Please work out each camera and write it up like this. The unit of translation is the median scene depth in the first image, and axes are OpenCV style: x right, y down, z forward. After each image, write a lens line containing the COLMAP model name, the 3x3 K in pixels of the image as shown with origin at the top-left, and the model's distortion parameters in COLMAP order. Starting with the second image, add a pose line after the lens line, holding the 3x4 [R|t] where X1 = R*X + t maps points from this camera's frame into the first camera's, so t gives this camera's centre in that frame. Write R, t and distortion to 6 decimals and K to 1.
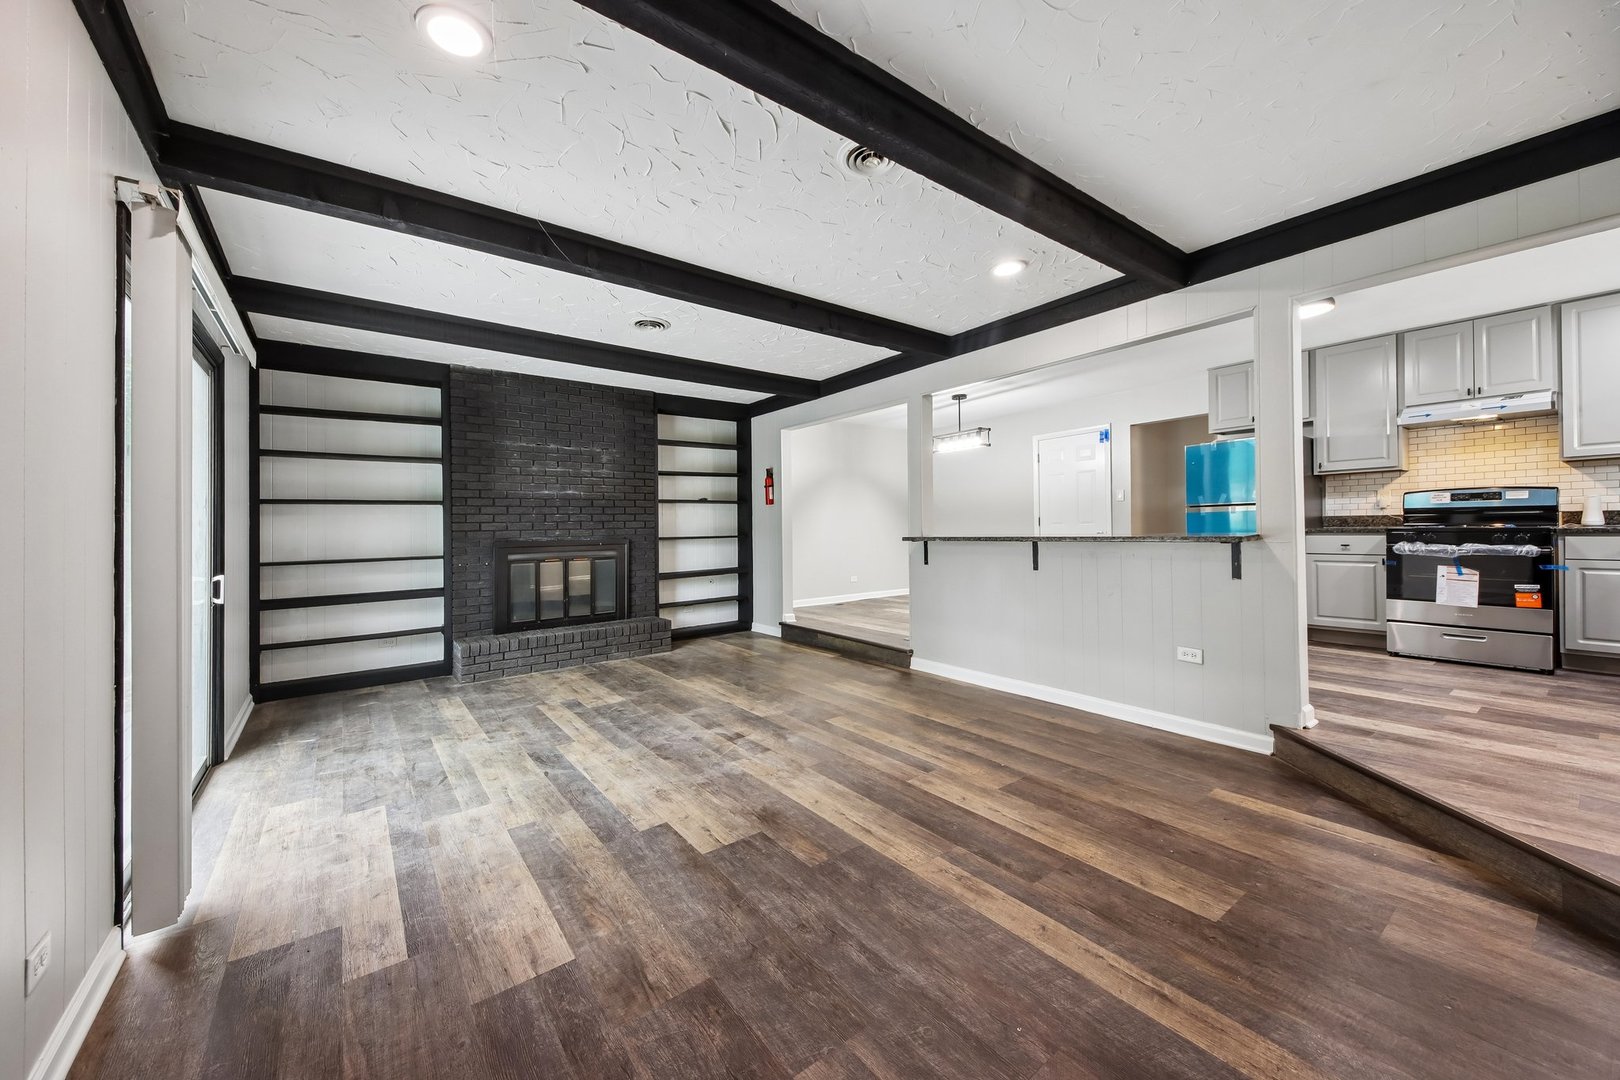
lens RADIAL K [[610.1, 0, 812.7], [0, 610.1, 525.8], [0, 0, 1]] dist [0.055516, -0.018793]
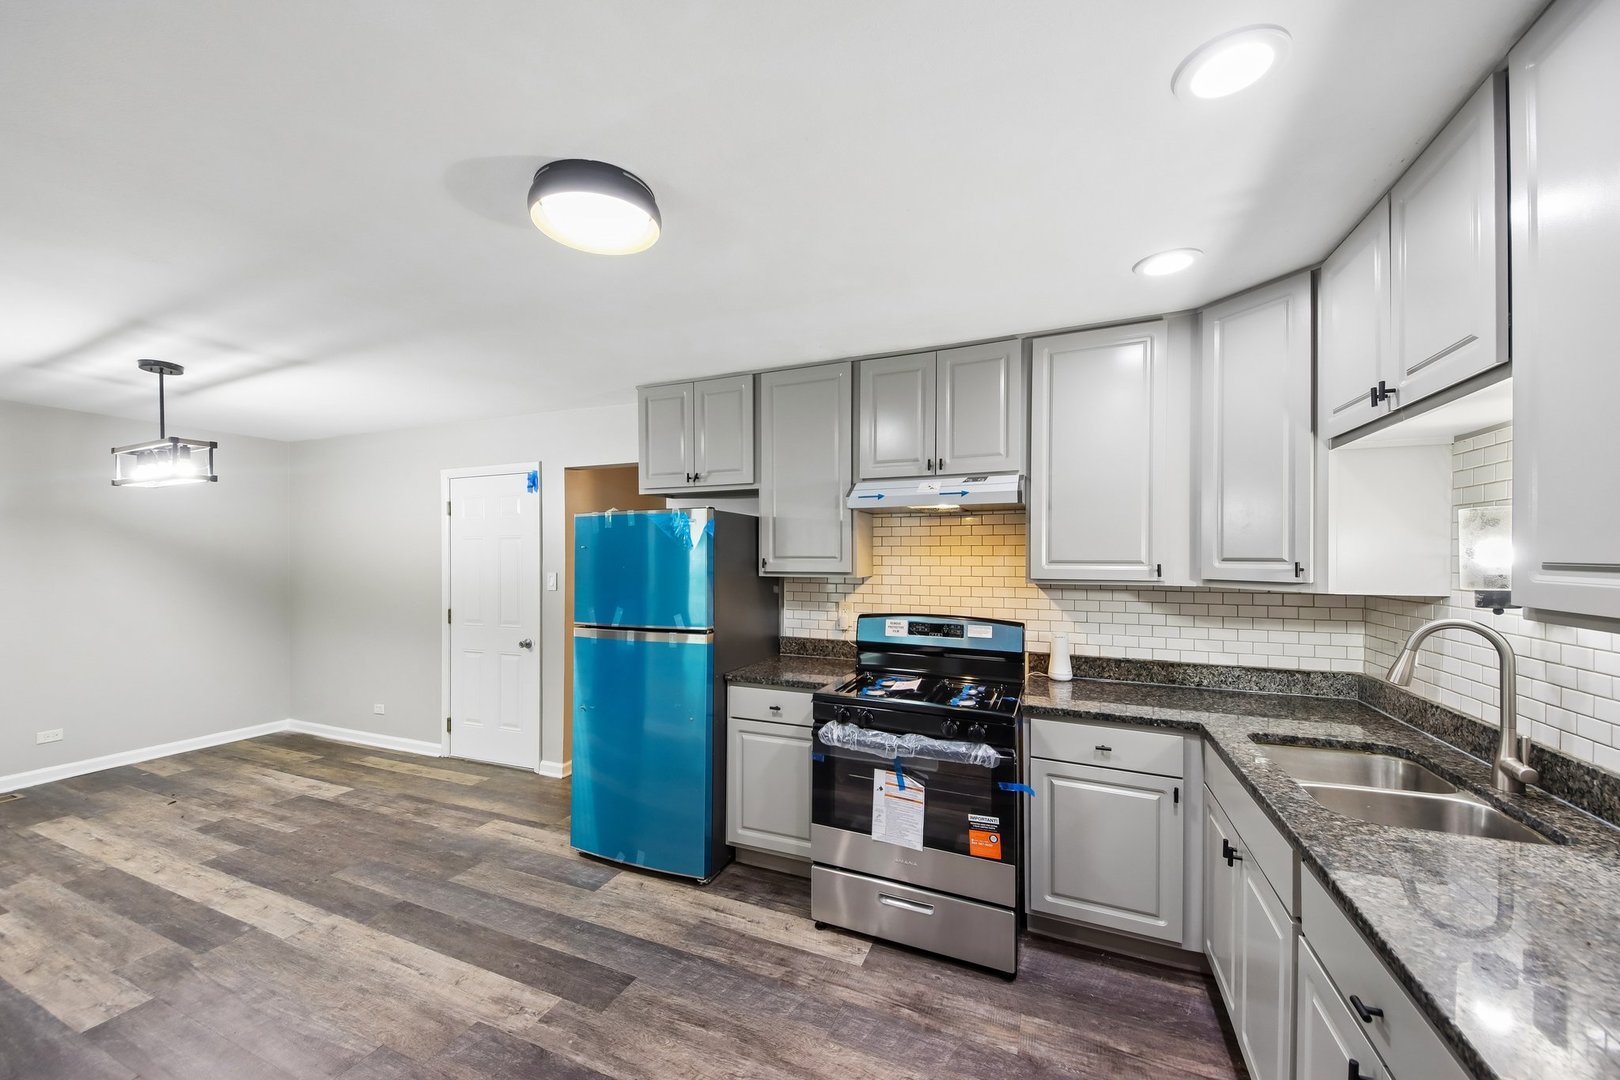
lens RADIAL K [[609.9, 0, 797.8], [0, 609.9, 551.1], [0, 0, 1]] dist [0.074470, -0.037473]
pose [[0.874991, 0.026227, 0.483429, 0.654900], [-0.021049, 0.999648, -0.016136, -0.117343], [-0.483682, 0.003943, 0.875235, 0.551578]]
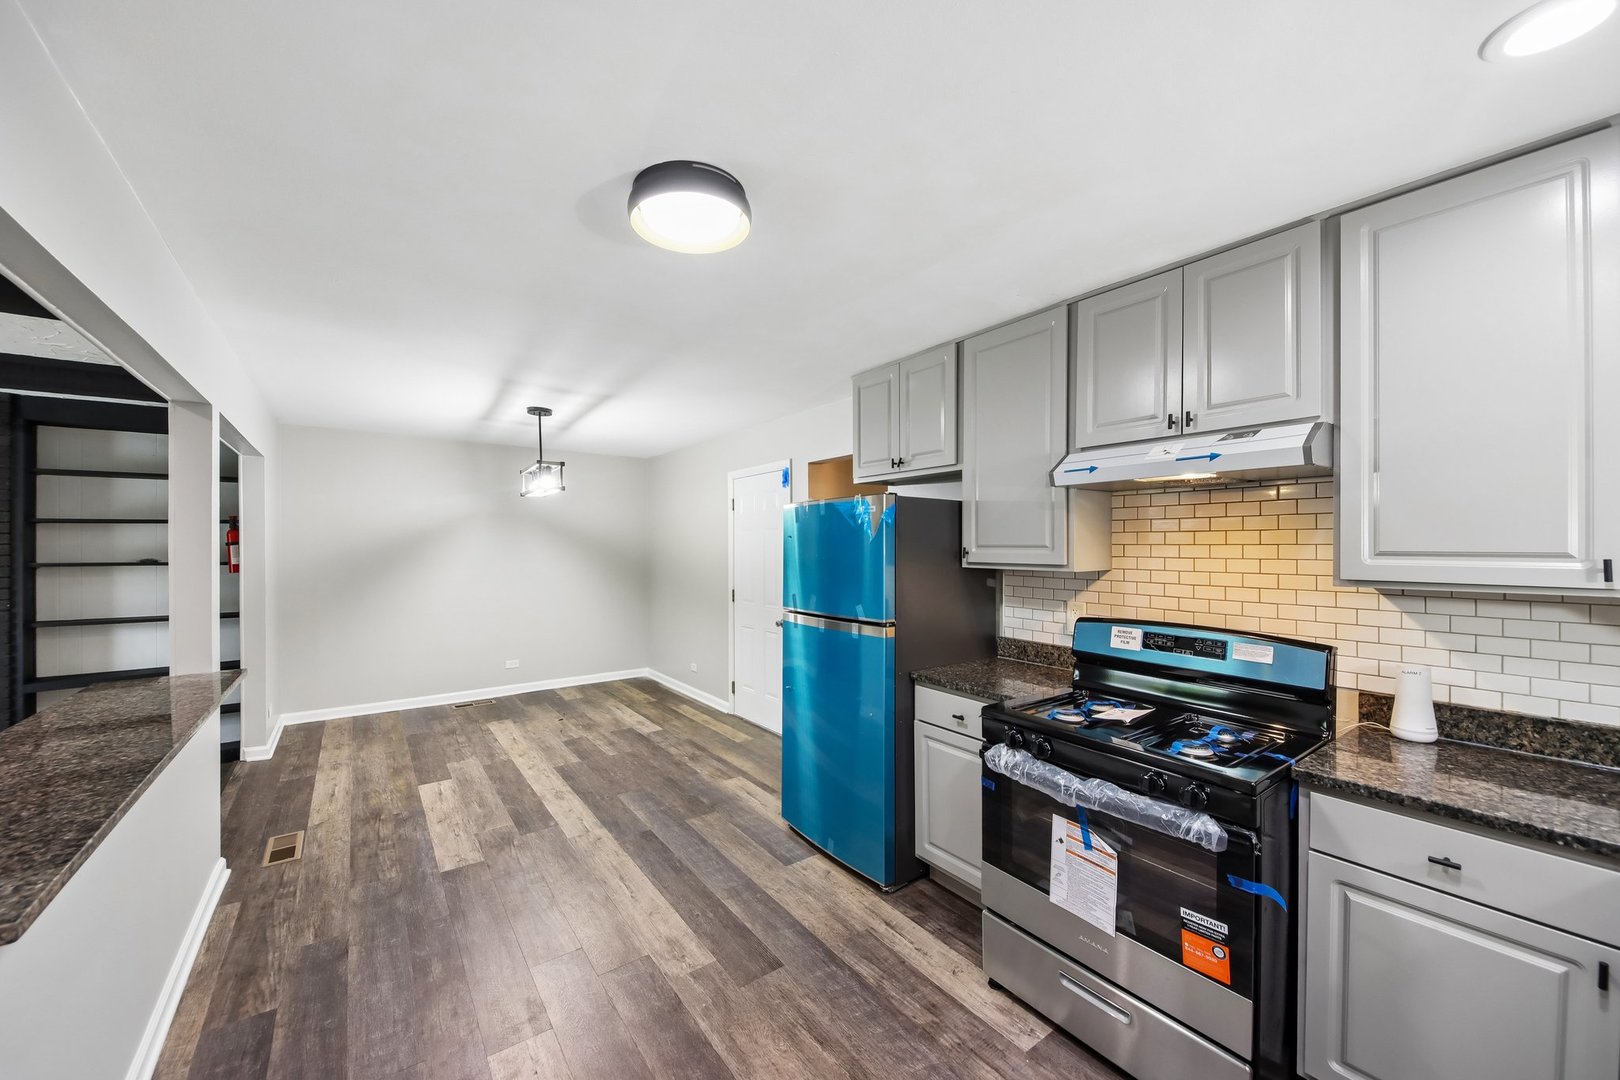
lens RADIAL K [[600.1, 0, 800.9], [0, 600.1, 542.6], [0, 0, 1]] dist [0.069527, -0.035400]
pose [[0.999391, 0.022548, -0.026649, 0.811120], [-0.022551, 0.999746, 0.000172, -0.120788], [0.026646, 0.000429, 0.999645, 0.561980]]
